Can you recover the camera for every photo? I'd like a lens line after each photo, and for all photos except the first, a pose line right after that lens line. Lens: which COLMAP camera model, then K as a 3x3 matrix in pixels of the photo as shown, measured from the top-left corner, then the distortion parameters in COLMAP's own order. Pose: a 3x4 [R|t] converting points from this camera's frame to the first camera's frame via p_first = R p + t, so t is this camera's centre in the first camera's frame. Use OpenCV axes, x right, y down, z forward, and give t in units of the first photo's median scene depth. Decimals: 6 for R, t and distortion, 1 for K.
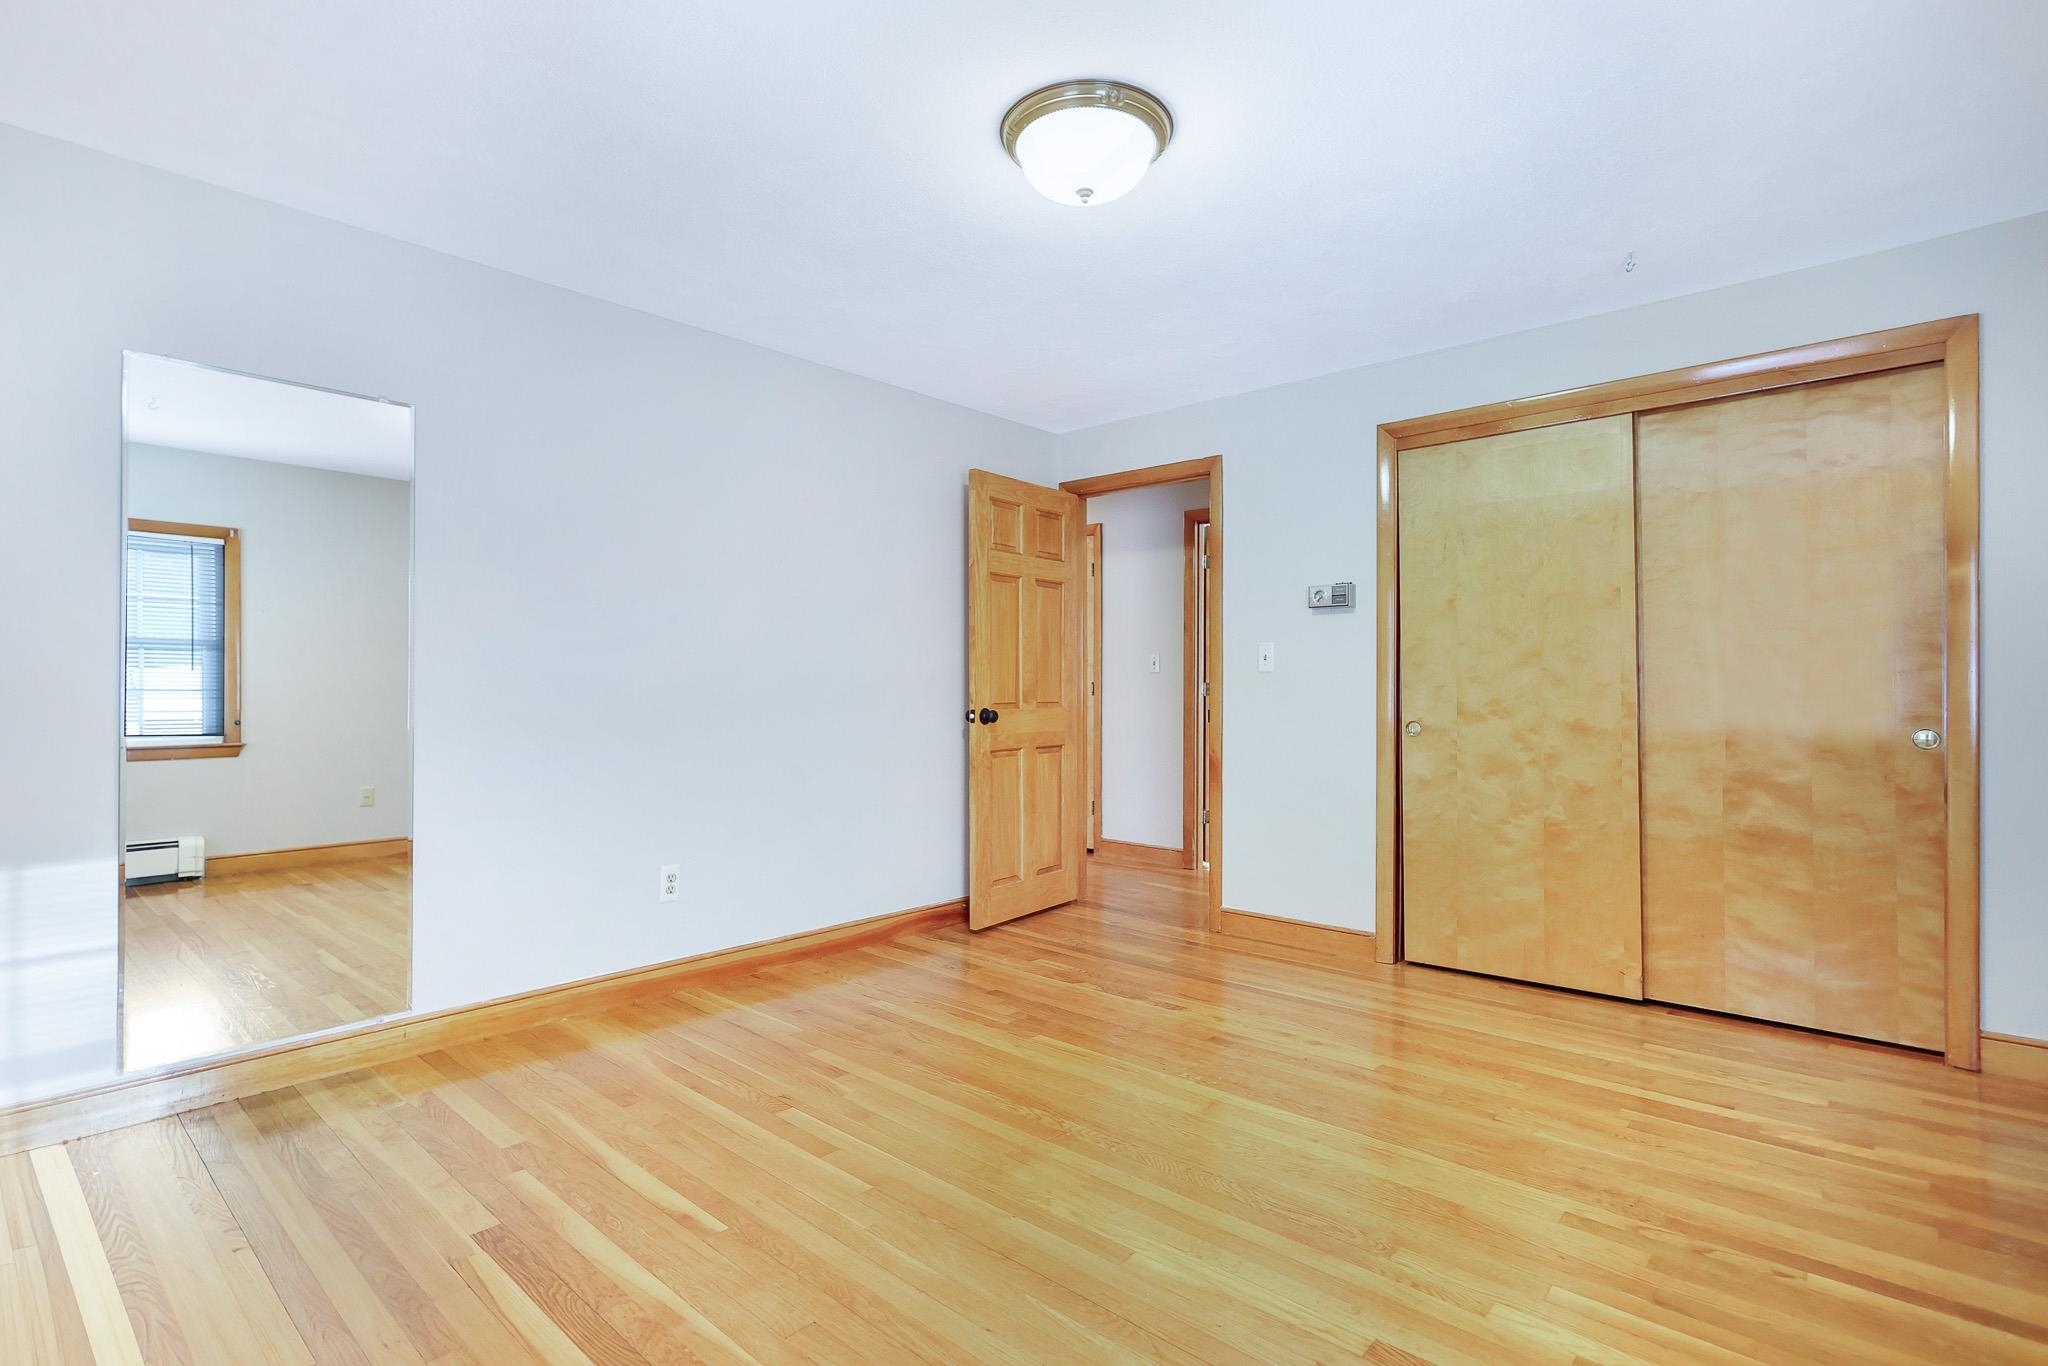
lens RADIAL K [[989.8, 0, 1016.9], [0, 989.8, 689.2], [0, 0, 1]] dist [0.001137, 0.000827]
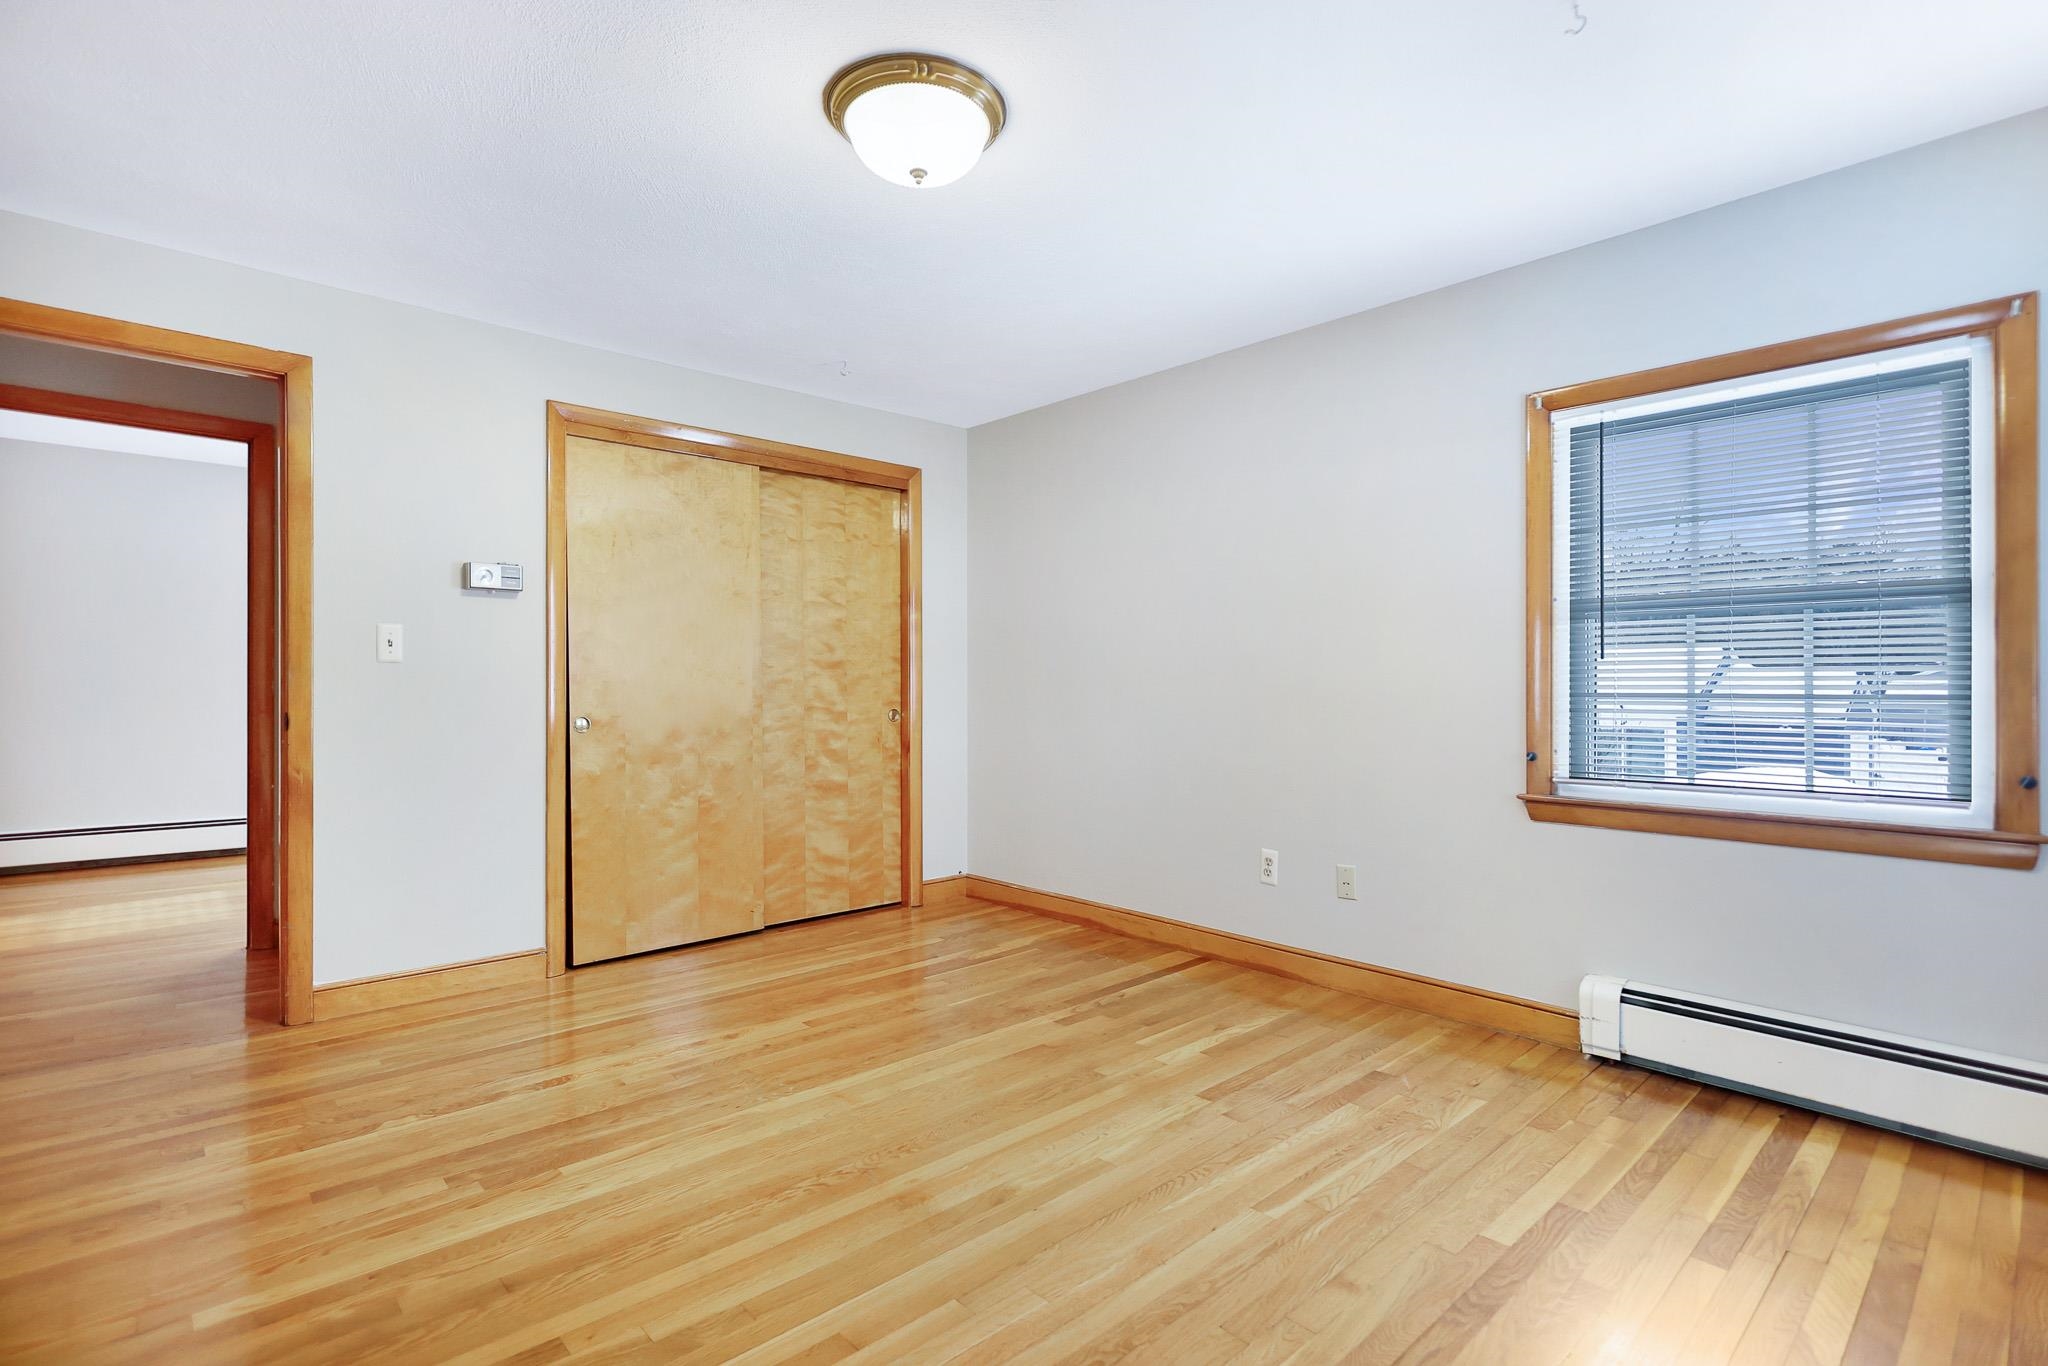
lens RADIAL K [[989.8, 0, 1015.0], [0, 989.8, 681.2], [0, 0, 1]] dist [0.001137, 0.000827]
pose [[0.087933, 0.004370, 0.996117, -0.595719], [-0.002205, 0.999989, -0.004192, 0.000222], [-0.996124, -0.001828, 0.087942, 0.550319]]
